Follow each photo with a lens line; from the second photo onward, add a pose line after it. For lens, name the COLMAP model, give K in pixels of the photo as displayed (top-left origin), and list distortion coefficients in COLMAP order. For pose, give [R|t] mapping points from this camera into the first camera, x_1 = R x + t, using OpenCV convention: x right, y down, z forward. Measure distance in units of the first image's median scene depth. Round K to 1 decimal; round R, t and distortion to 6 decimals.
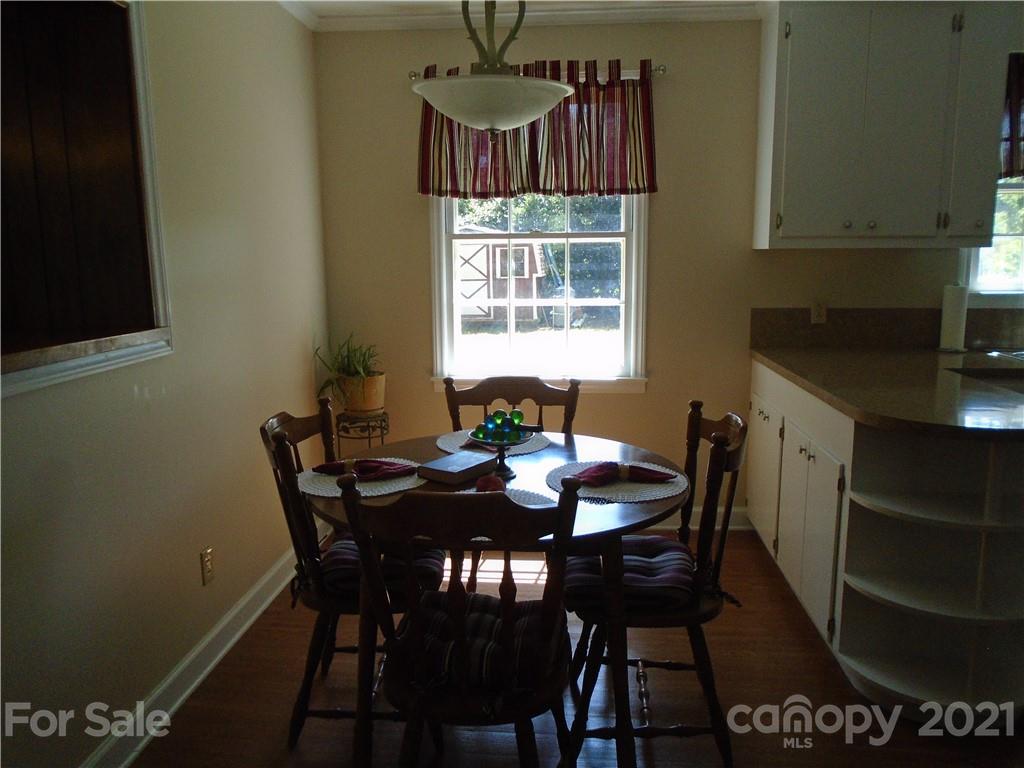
lens RADIAL K [[772.6, 0, 507.3], [0, 772.6, 375.2], [0, 0, 1]] dist [-0.013344, 0.001374]
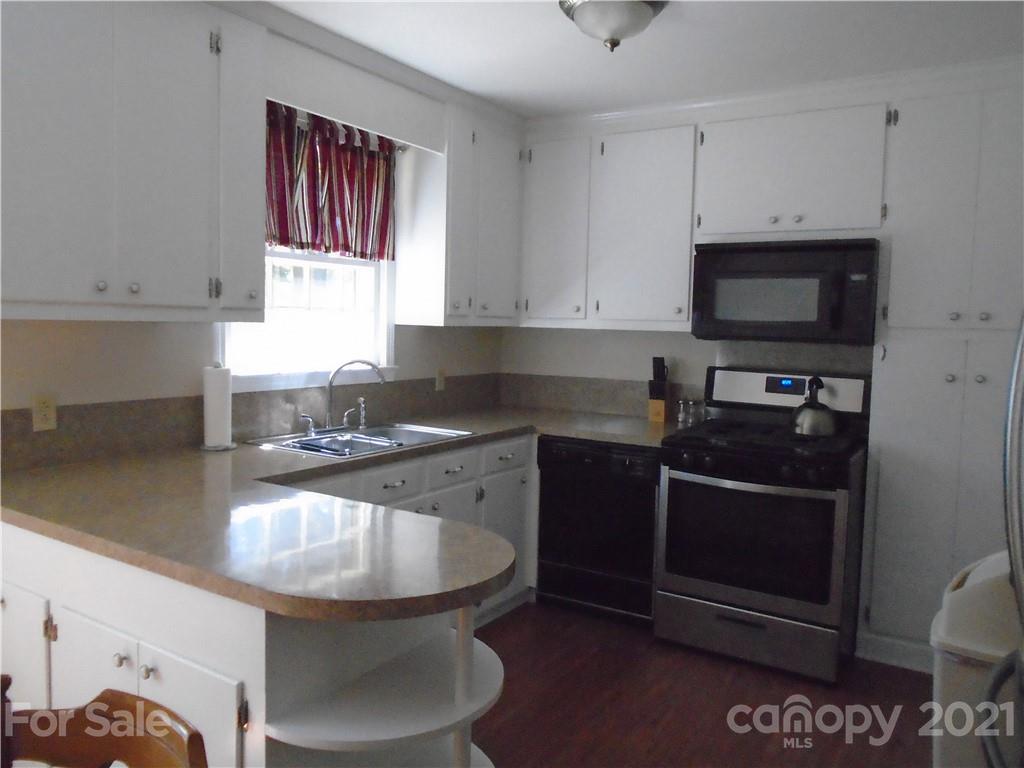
lens RADIAL K [[772.6, 0, 507.3], [0, 772.6, 375.2], [0, 0, 1]] dist [-0.013344, 0.001374]
pose [[0.461255, -0.043484, 0.886201, 0.003261], [0.110775, 0.993806, -0.008893, -0.071174], [-0.880325, 0.102271, 0.463215, 0.374326]]
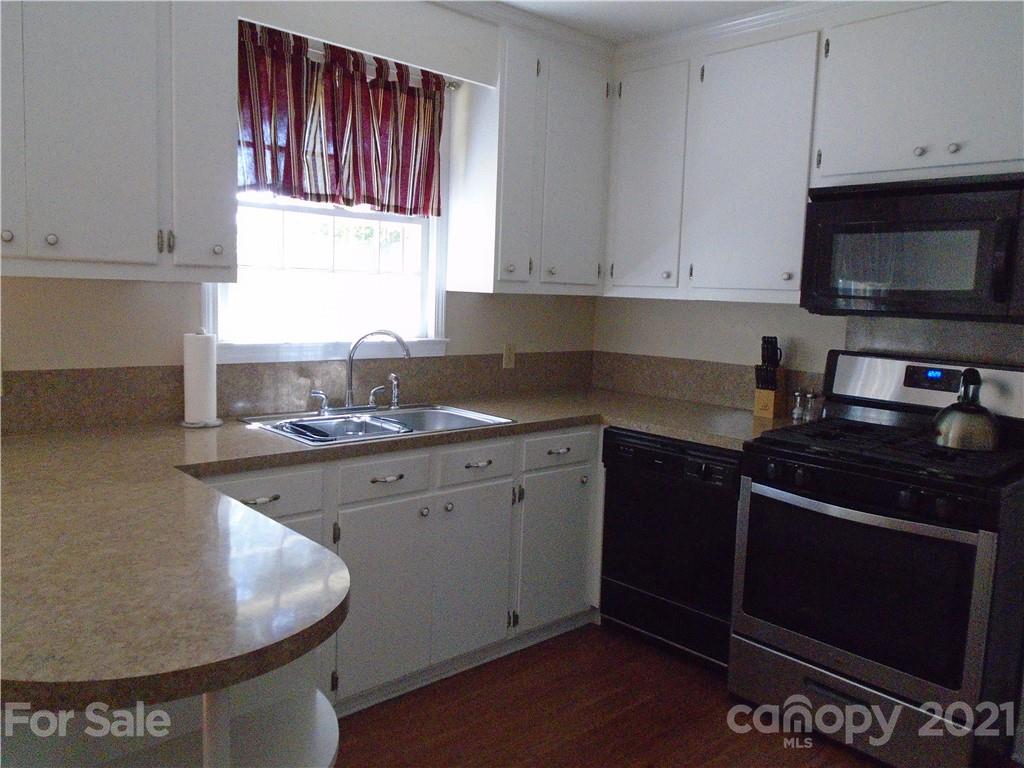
lens RADIAL K [[772.6, 0, 507.3], [0, 772.6, 375.2], [0, 0, 1]] dist [-0.013344, 0.001374]
pose [[0.672248, -0.048813, 0.738715, 0.255239], [0.075564, 0.997137, -0.002877, -0.057571], [-0.736459, 0.057754, 0.674012, 0.320241]]
